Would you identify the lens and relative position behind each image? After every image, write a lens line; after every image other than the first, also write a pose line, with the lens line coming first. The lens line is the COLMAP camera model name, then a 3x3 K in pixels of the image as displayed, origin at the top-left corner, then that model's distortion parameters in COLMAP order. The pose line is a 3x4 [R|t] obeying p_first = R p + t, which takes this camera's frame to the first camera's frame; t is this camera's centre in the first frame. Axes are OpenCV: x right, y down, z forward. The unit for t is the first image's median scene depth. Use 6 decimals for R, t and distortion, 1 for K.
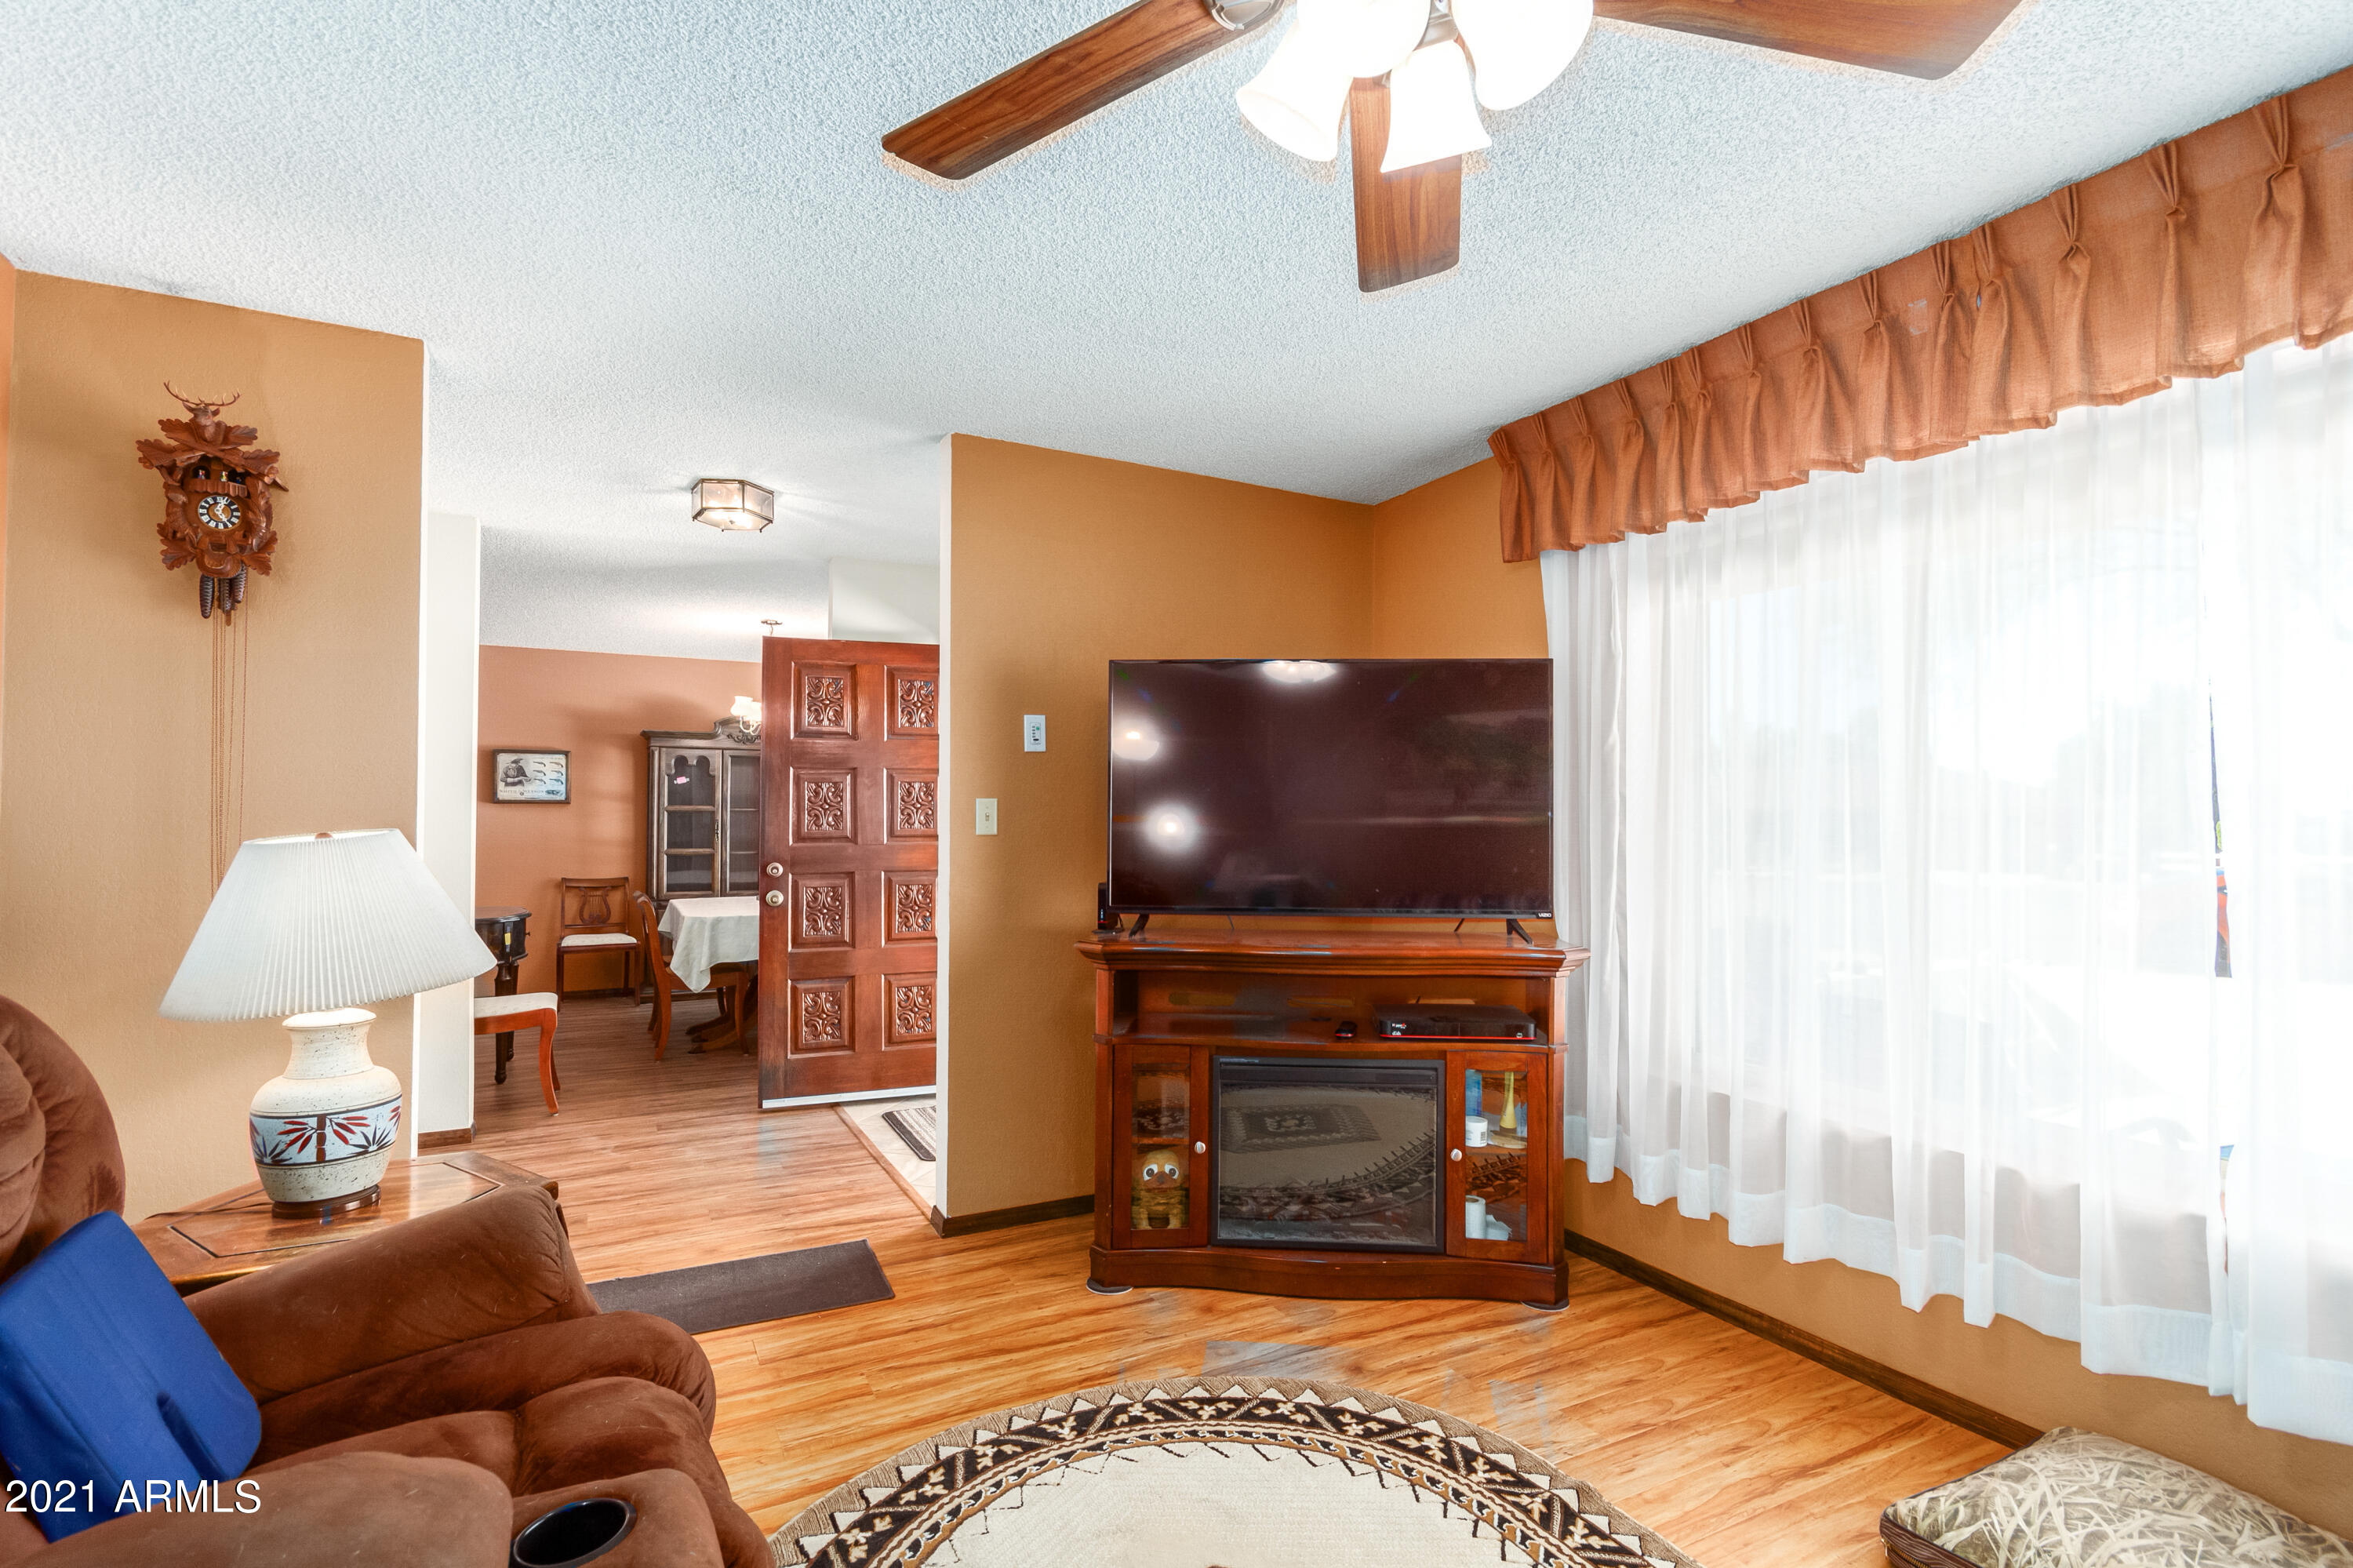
lens RADIAL K [[1096.9, 0, 1182.1], [0, 1096.9, 793.1], [0, 0, 1]] dist [-0.002220, -0.000398]
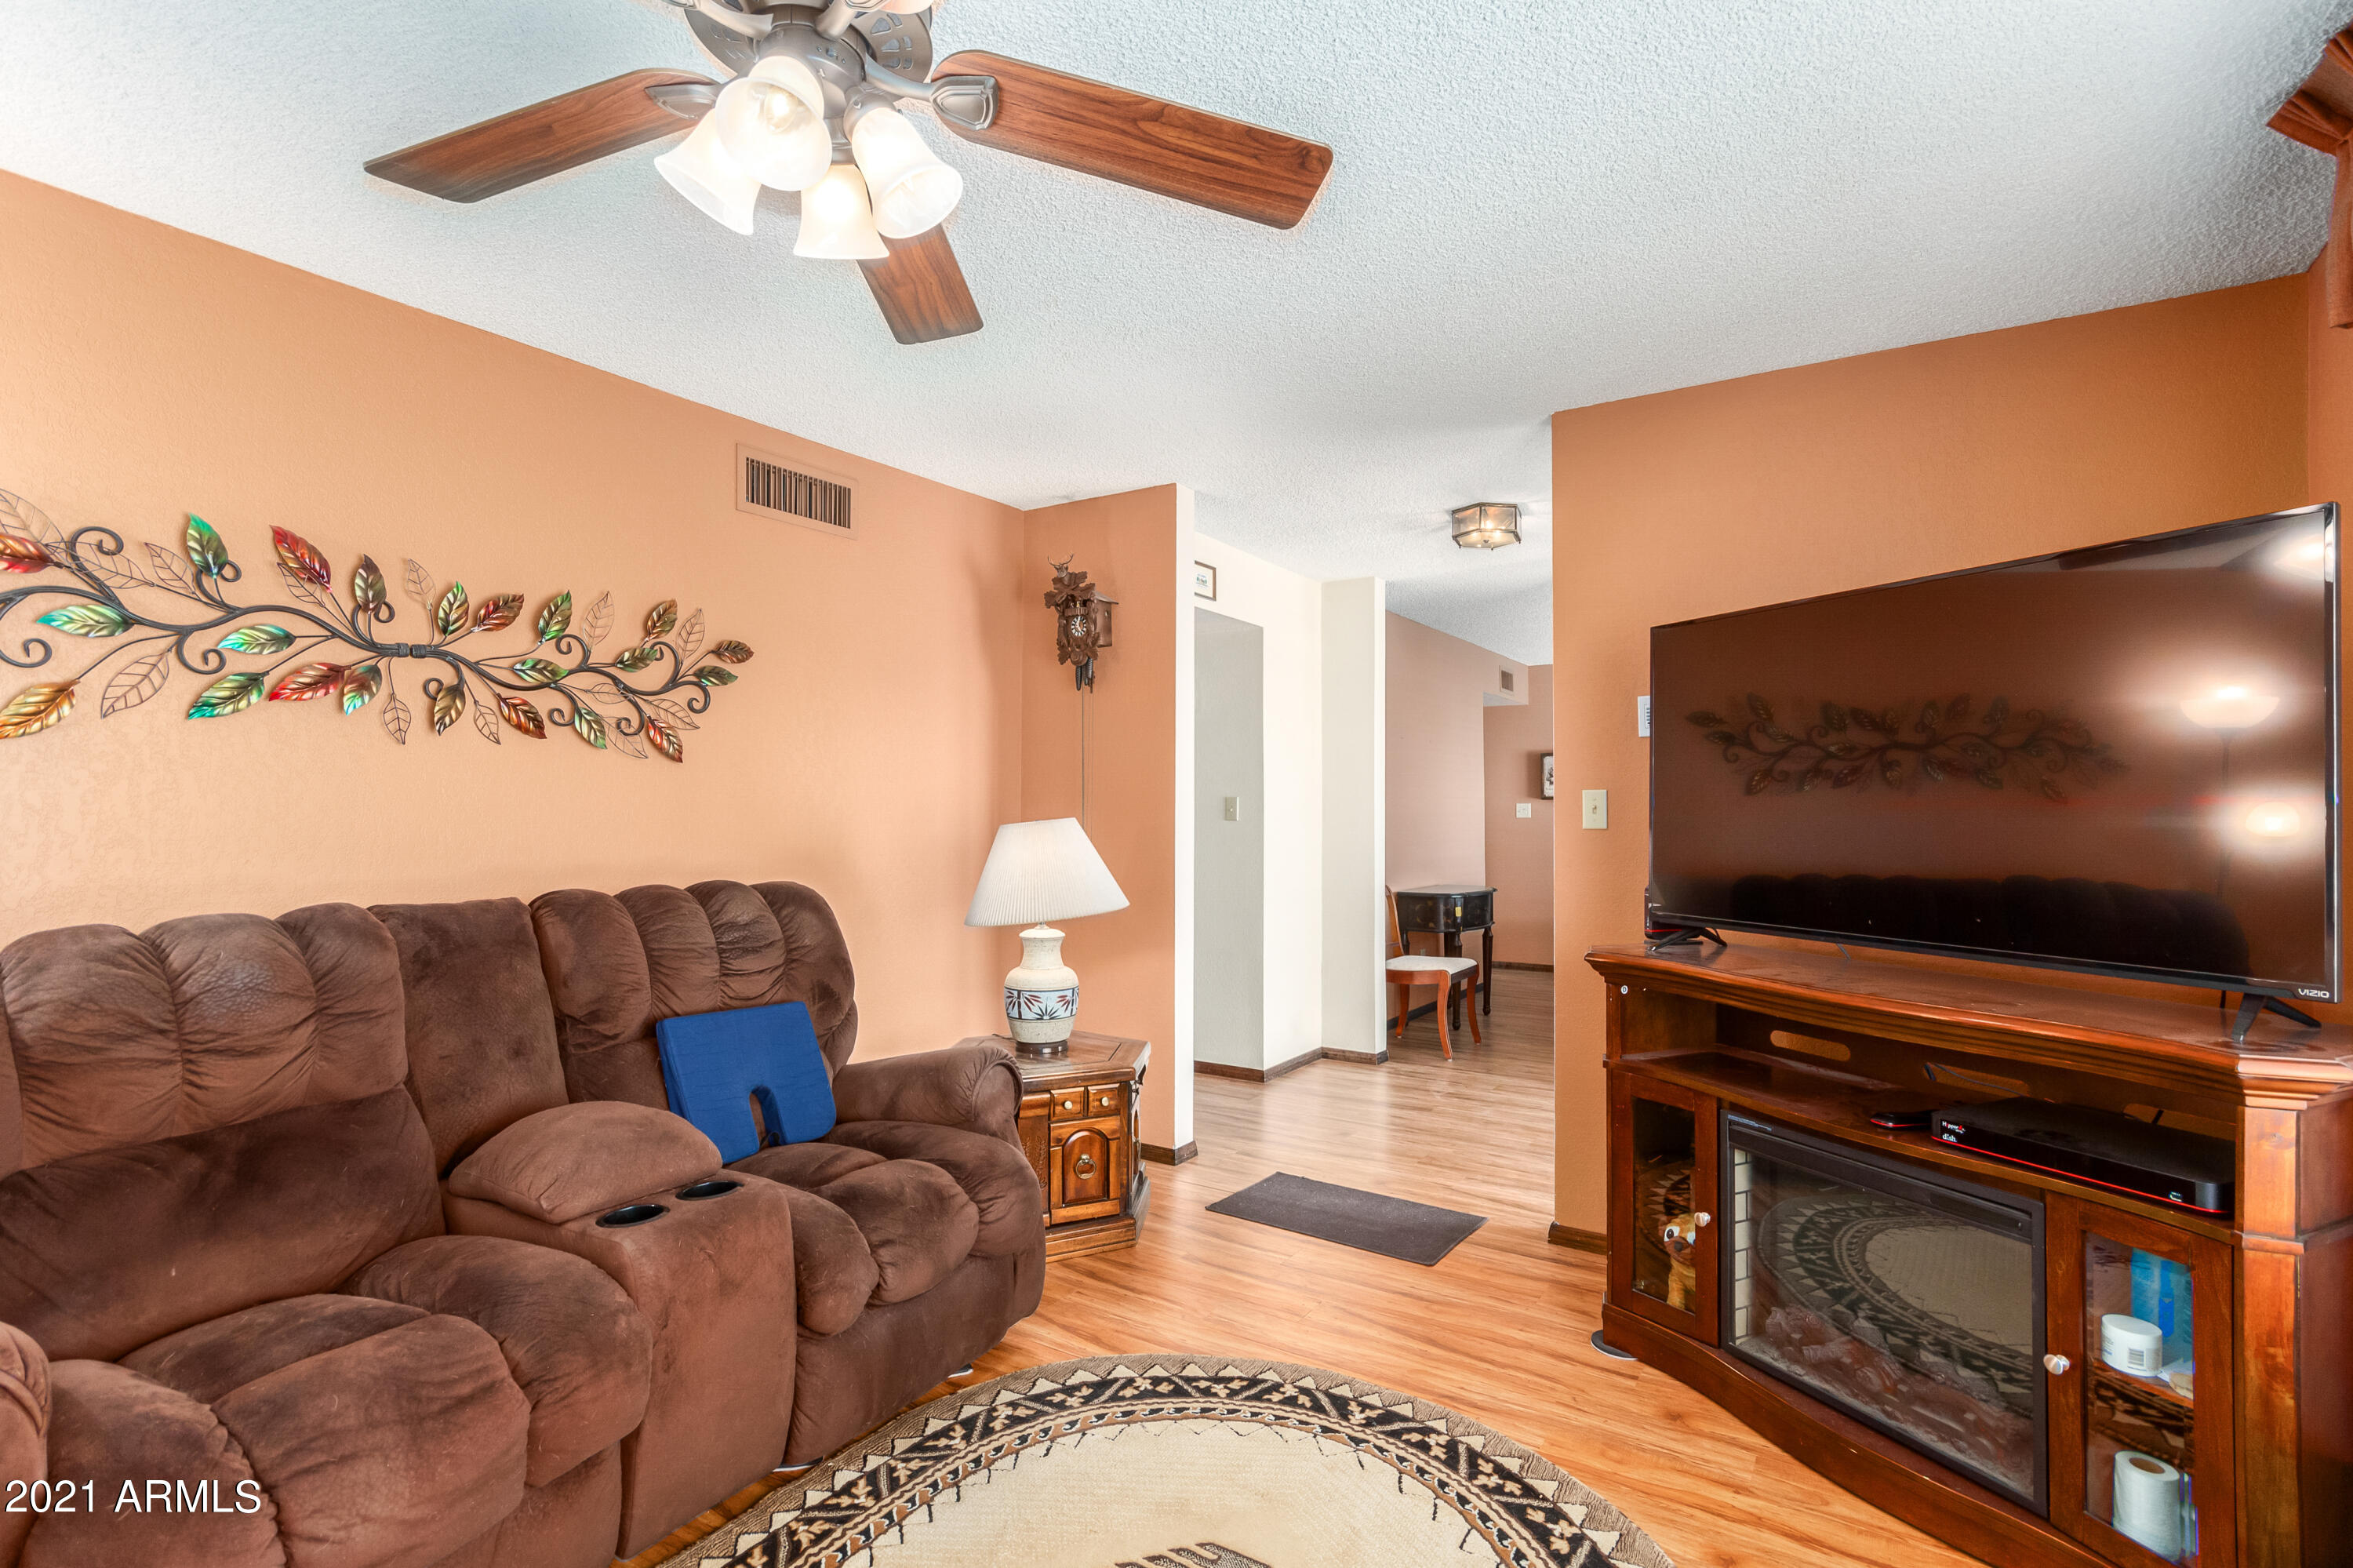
lens RADIAL K [[1077.0, 0, 1176.5], [0, 1077.0, 784.0], [0, 0, 1]] dist [0.000682, 0.000120]
pose [[0.494110, -0.023013, -0.869095, 0.653013], [0.019711, 0.999689, -0.015265, 0.010413], [0.869176, -0.009588, 0.494410, 0.348943]]
